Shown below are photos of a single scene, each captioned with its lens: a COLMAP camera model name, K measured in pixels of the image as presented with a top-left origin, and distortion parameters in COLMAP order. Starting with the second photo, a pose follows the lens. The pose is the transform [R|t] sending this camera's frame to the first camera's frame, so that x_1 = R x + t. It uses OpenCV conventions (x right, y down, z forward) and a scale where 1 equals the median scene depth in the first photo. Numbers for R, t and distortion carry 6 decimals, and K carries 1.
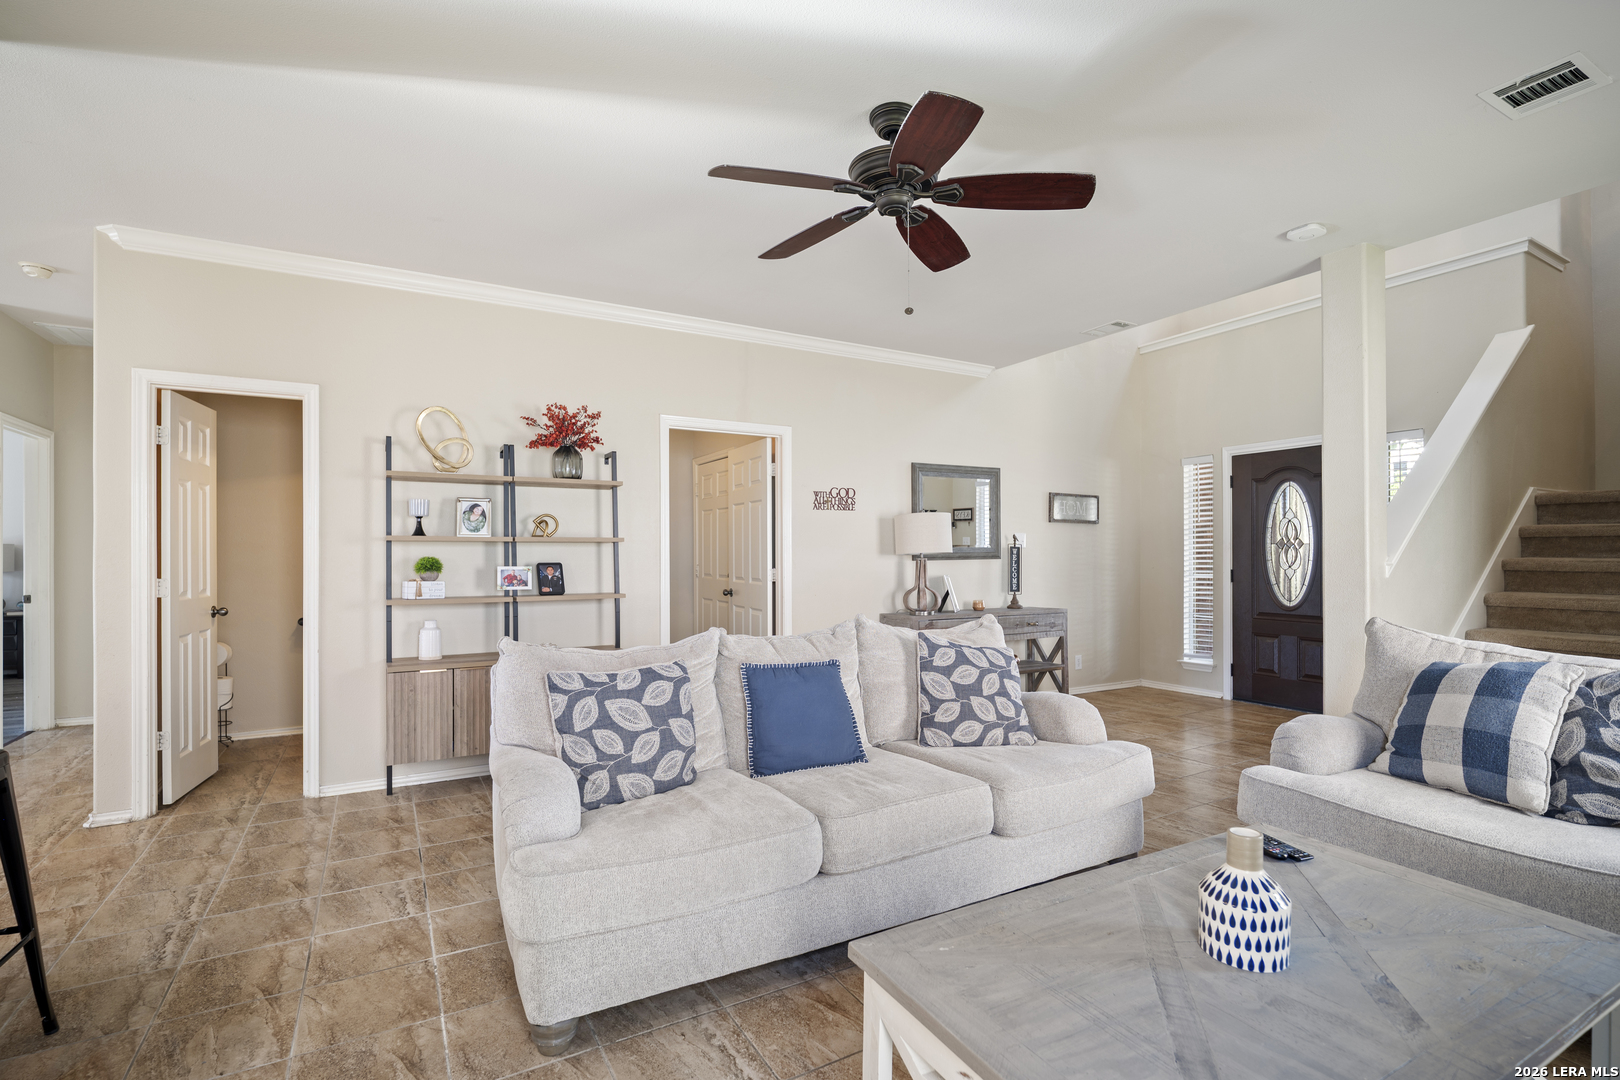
lens RADIAL K [[745.5, 0, 820.3], [0, 745.5, 539.4], [0, 0, 1]] dist [-0.003789, -0.000733]
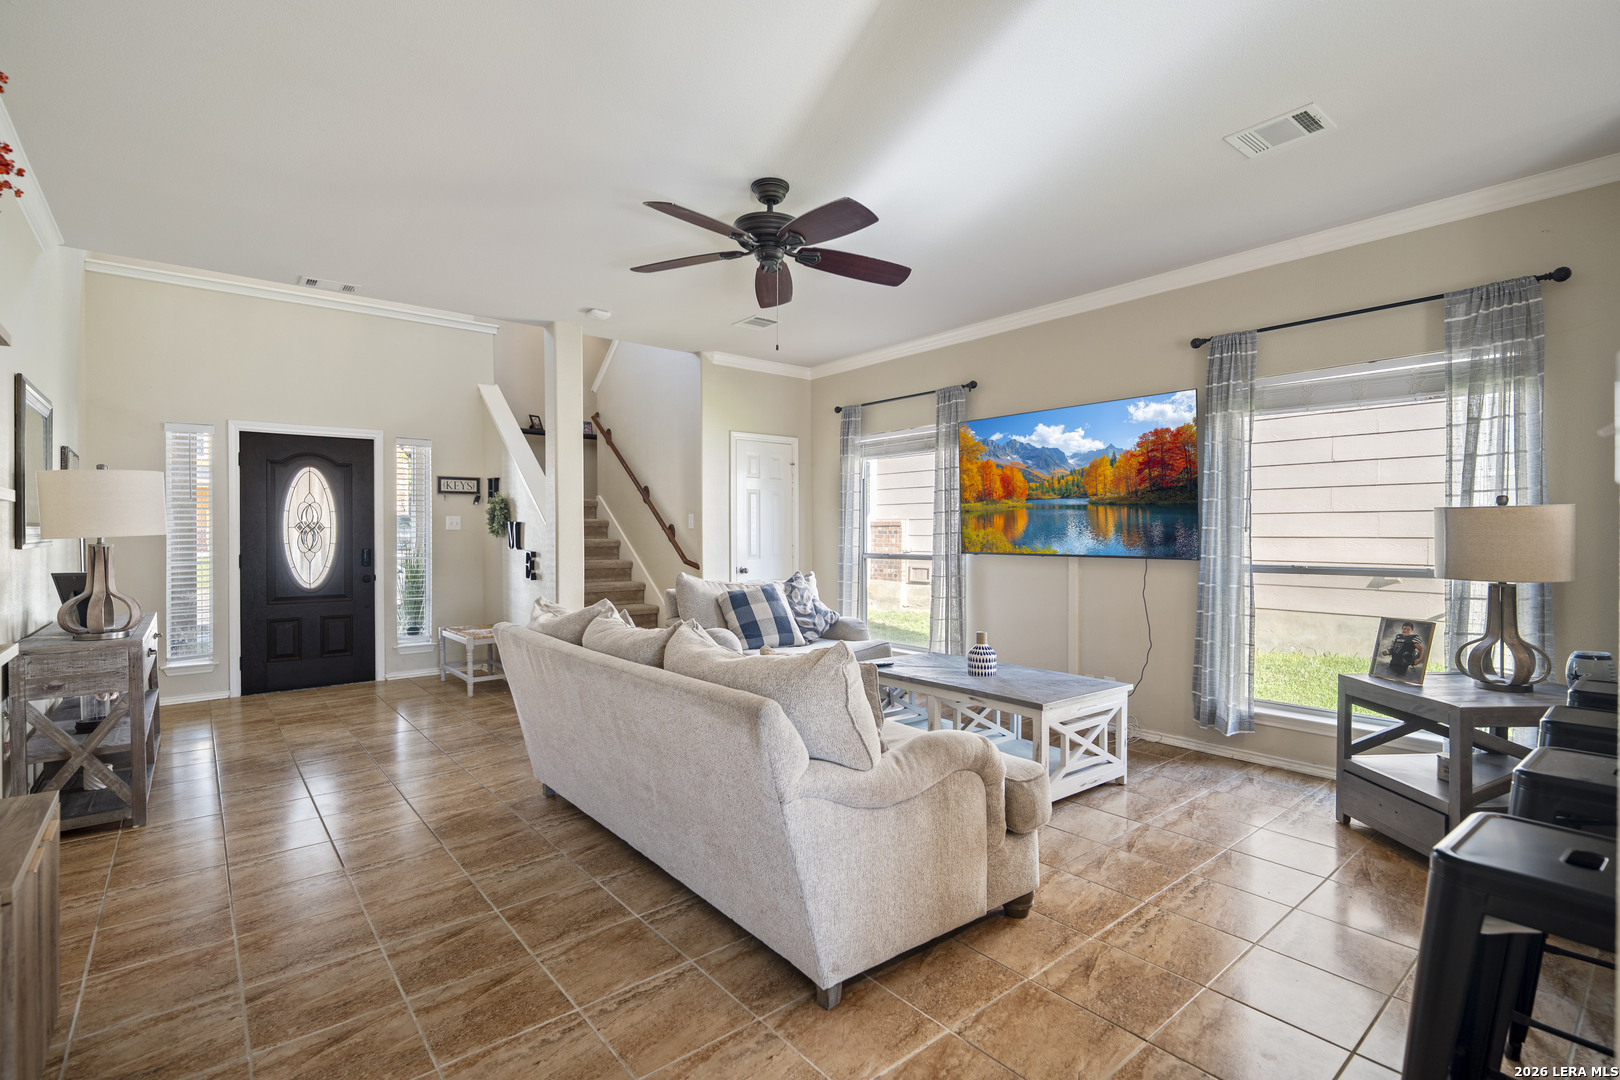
lens RADIAL K [[745.5, 0, 796.3], [0, 745.5, 527.0], [0, 0, 1]] dist [-0.003789, -0.000733]
pose [[-0.145532, 0.015544, 0.989231, -0.492813], [-0.017309, 0.999684, -0.018255, 0.012189], [-0.989202, -0.019779, -0.145217, 0.488494]]
